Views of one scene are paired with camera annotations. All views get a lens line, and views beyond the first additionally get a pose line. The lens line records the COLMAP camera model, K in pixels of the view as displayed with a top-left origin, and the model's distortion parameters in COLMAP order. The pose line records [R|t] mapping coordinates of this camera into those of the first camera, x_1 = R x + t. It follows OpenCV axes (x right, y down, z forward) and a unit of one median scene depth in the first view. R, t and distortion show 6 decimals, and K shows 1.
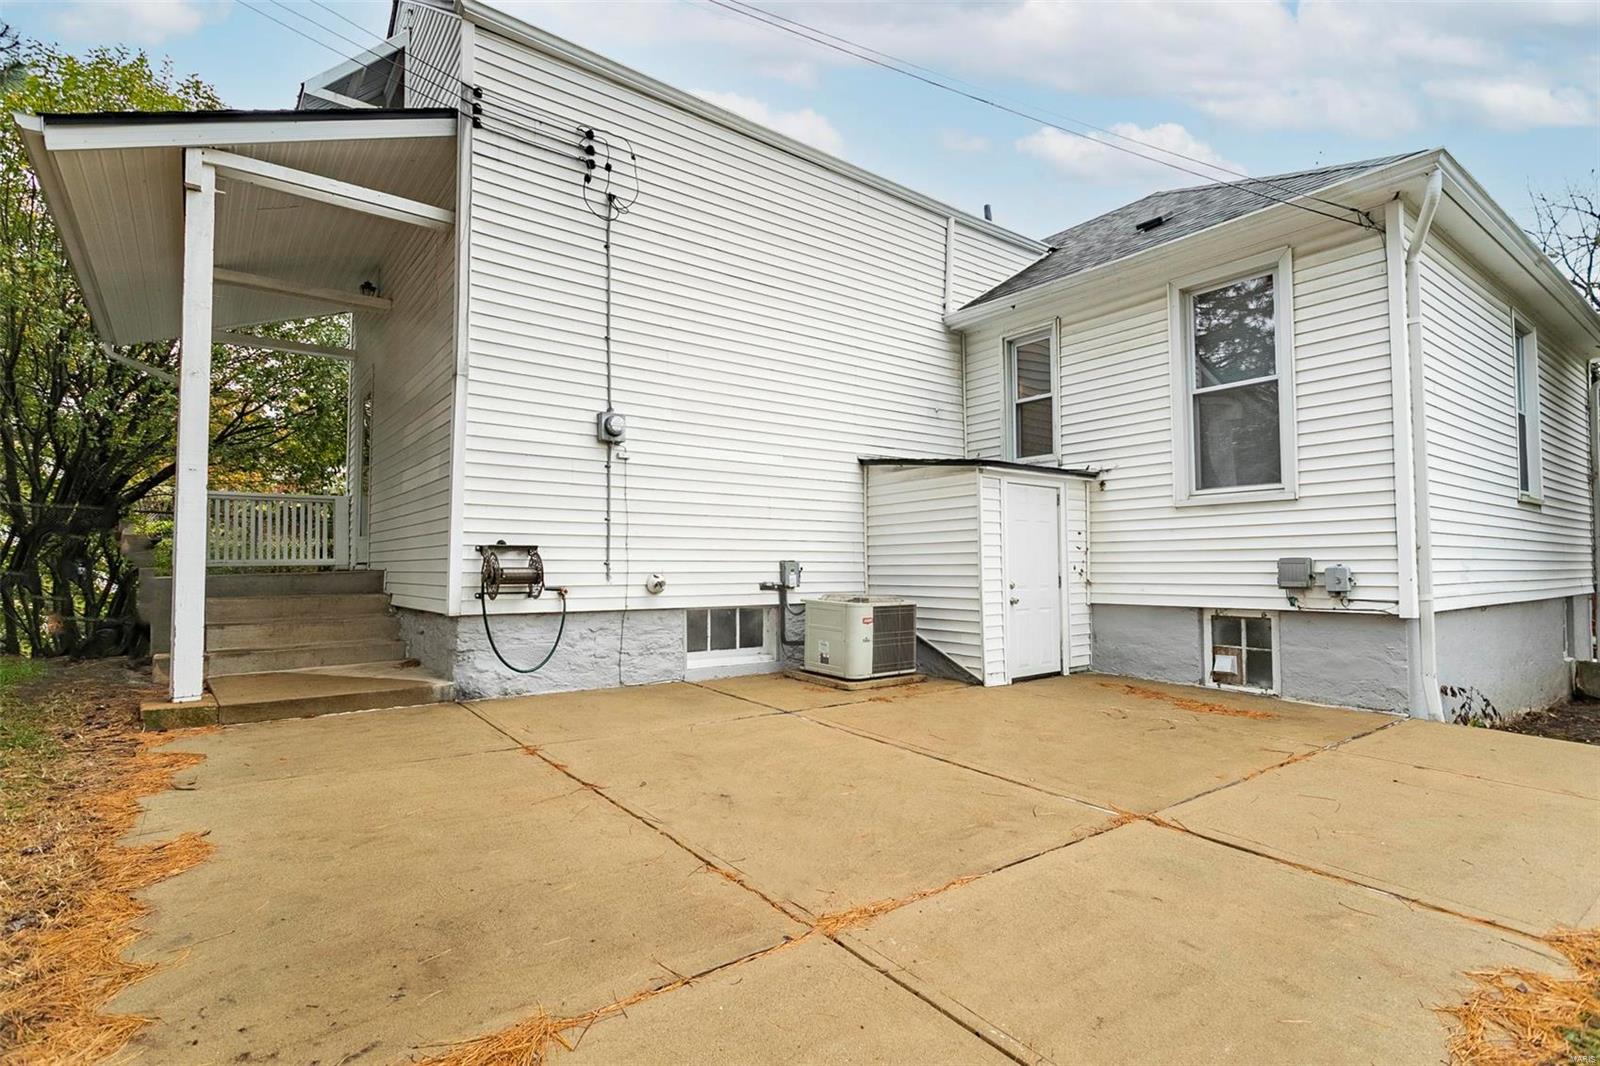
lens RADIAL K [[772.6, 0, 800.0], [0, 772.6, 533.0], [0, 0, 1]] dist [0.005109, 0.001627]
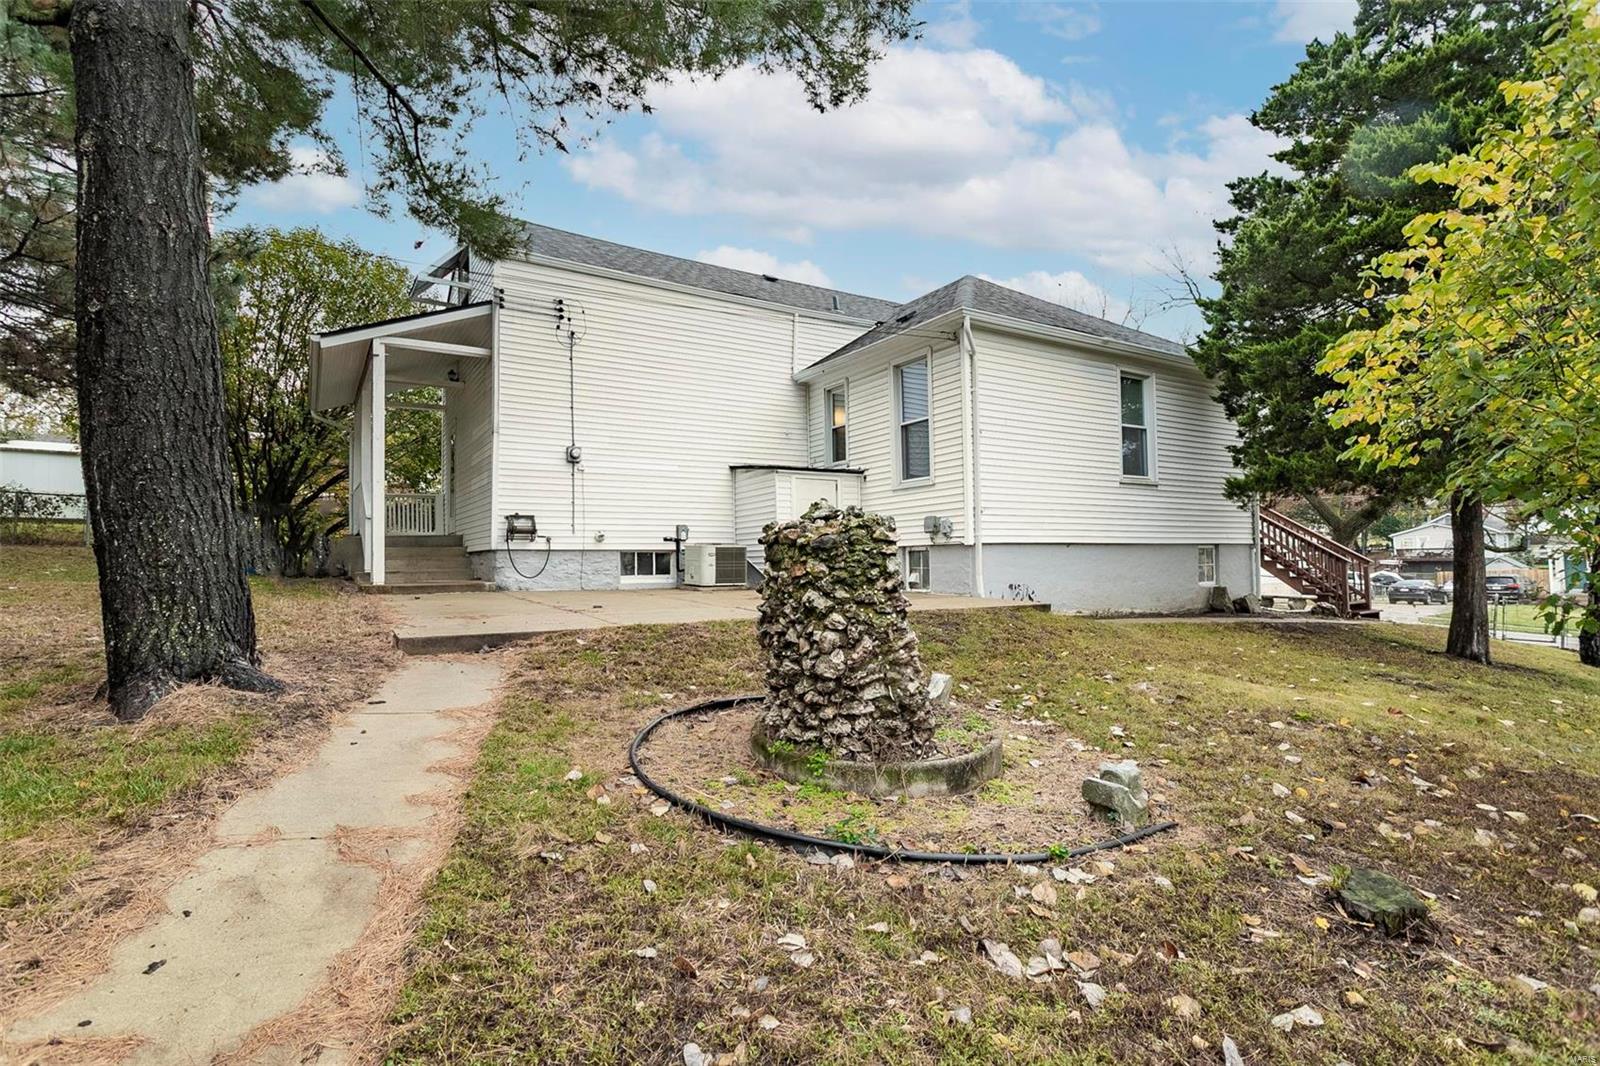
lens RADIAL K [[772.6, 0, 800.0], [0, 772.6, 533.0], [0, 0, 1]] dist [0.005109, 0.001627]
pose [[0.995645, -0.014920, -0.092024, 0.486353], [0.015709, 0.999846, 0.007852, 0.052044], [0.091892, -0.009263, 0.995726, -0.856851]]
